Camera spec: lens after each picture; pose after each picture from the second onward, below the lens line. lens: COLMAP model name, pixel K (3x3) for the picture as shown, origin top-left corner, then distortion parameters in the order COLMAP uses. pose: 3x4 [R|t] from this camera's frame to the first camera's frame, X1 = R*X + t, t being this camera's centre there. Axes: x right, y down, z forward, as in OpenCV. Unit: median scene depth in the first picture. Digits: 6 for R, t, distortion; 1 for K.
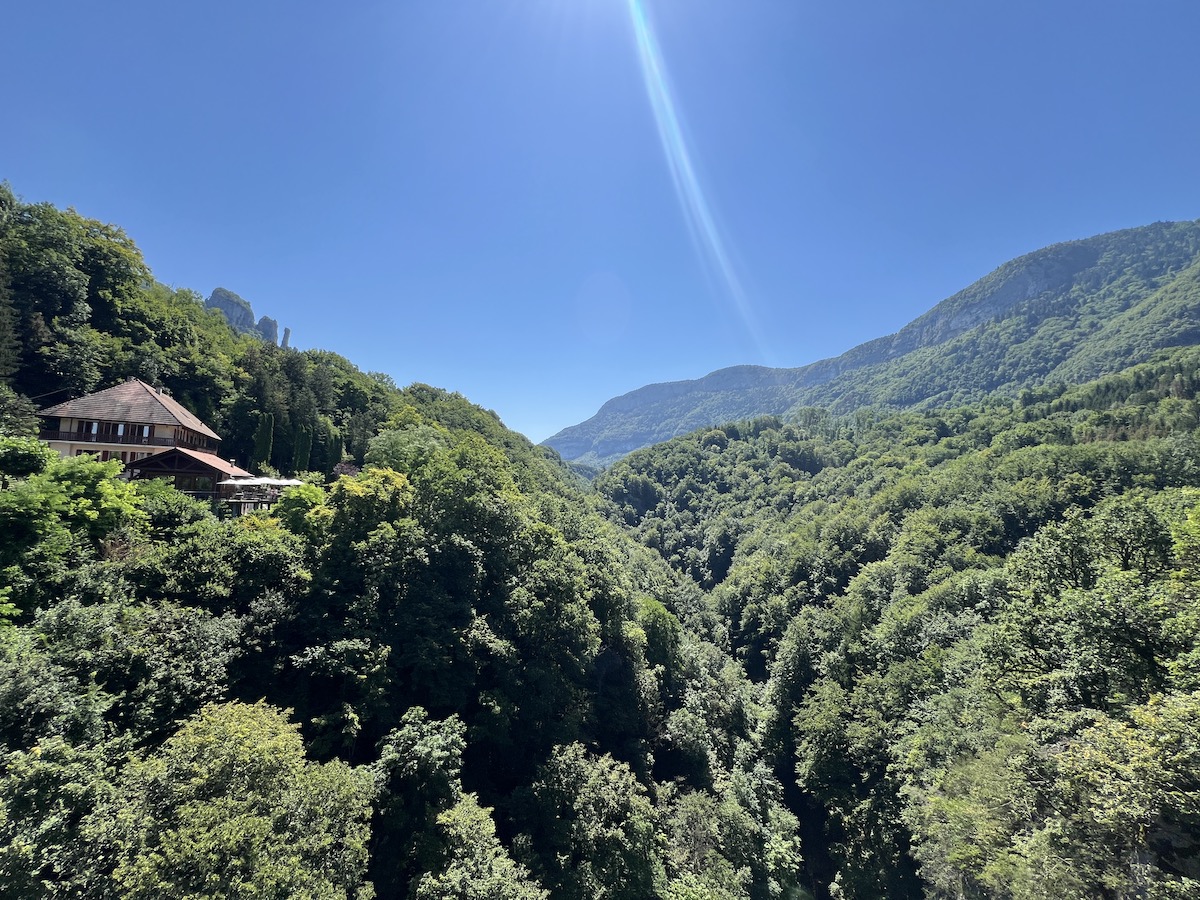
lens RADIAL K [[487.0, 0, 600.0], [0, 487.0, 450.0], [0, 0, 1]] dist [-0.000703, 0.000133]
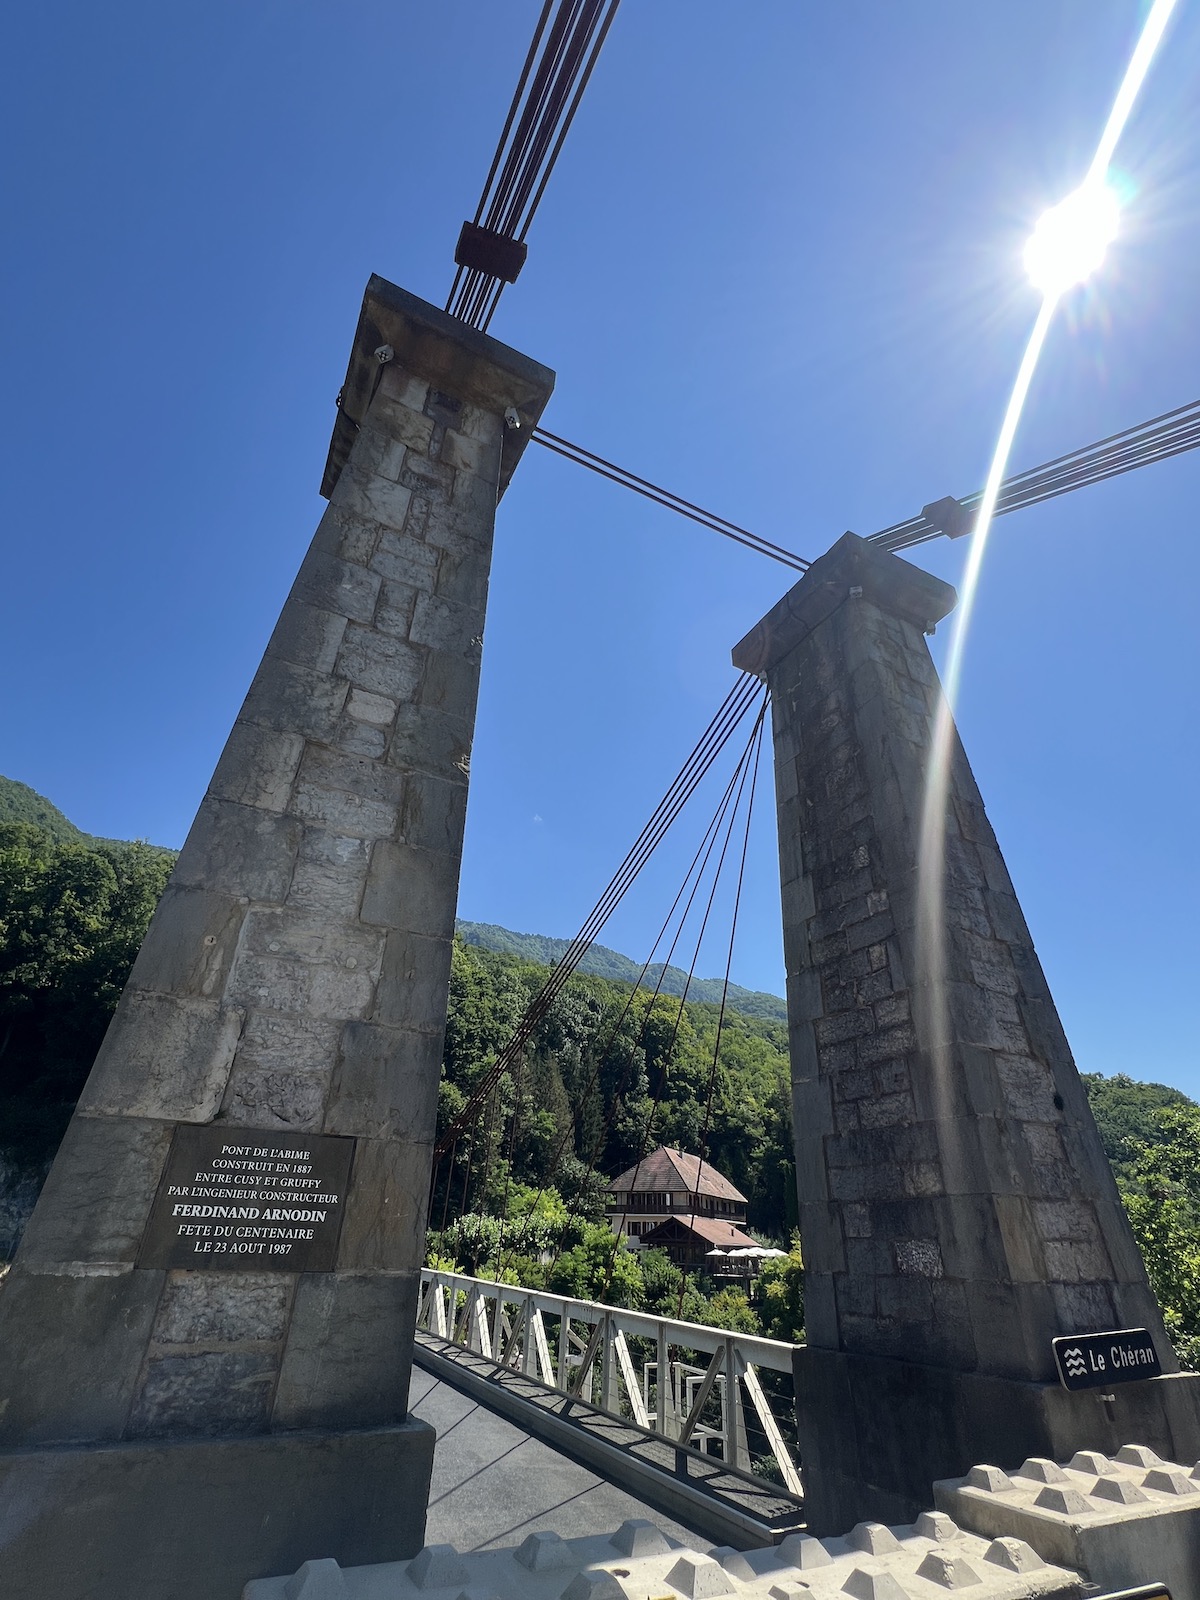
lens RADIAL K [[737.7, 0, 600.0], [0, 737.7, 800.0], [0, 0, 1]] dist [0.001505, 0.000290]
pose [[0.550841, -0.446095, -0.705389, 0.608290], [0.057550, 0.863462, -0.501121, 0.009459], [0.832624, 0.235443, 0.501303, -0.176545]]
